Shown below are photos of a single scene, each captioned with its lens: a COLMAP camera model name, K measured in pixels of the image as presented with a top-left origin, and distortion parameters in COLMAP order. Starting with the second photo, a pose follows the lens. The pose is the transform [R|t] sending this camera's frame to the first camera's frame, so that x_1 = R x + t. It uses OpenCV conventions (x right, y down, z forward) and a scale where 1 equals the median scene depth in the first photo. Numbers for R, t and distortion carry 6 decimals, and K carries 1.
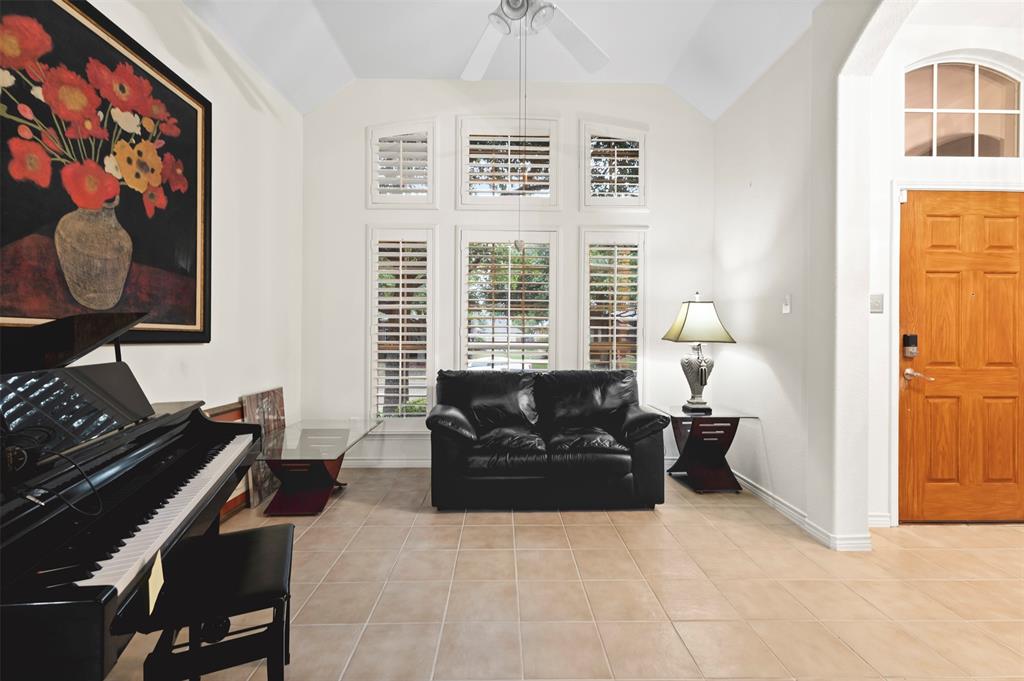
lens RADIAL K [[446.7, 0, 507.7], [0, 446.7, 333.6], [0, 0, 1]] dist [0.005115, -0.001282]
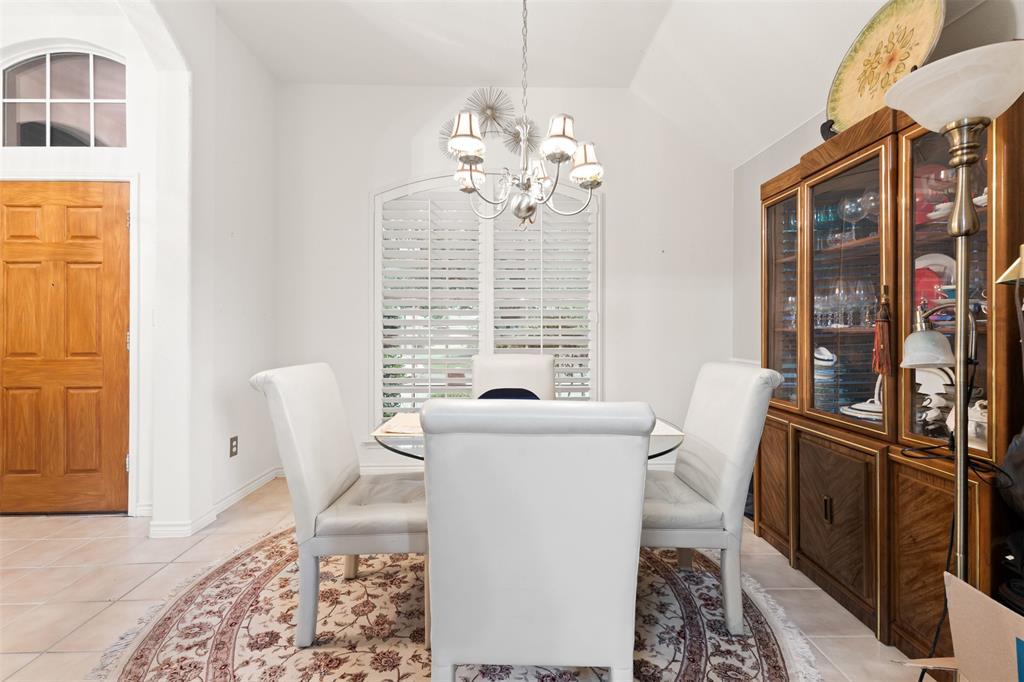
lens RADIAL K [[446.7, 0, 510.3], [0, 446.7, 335.1], [0, 0, 1]] dist [0.005115, -0.001282]
pose [[0.999941, -0.010770, 0.001075, 2.055804], [0.010770, 0.999942, 0.000425, 0.035055], [-0.001079, -0.000413, 0.999999, 0.002896]]
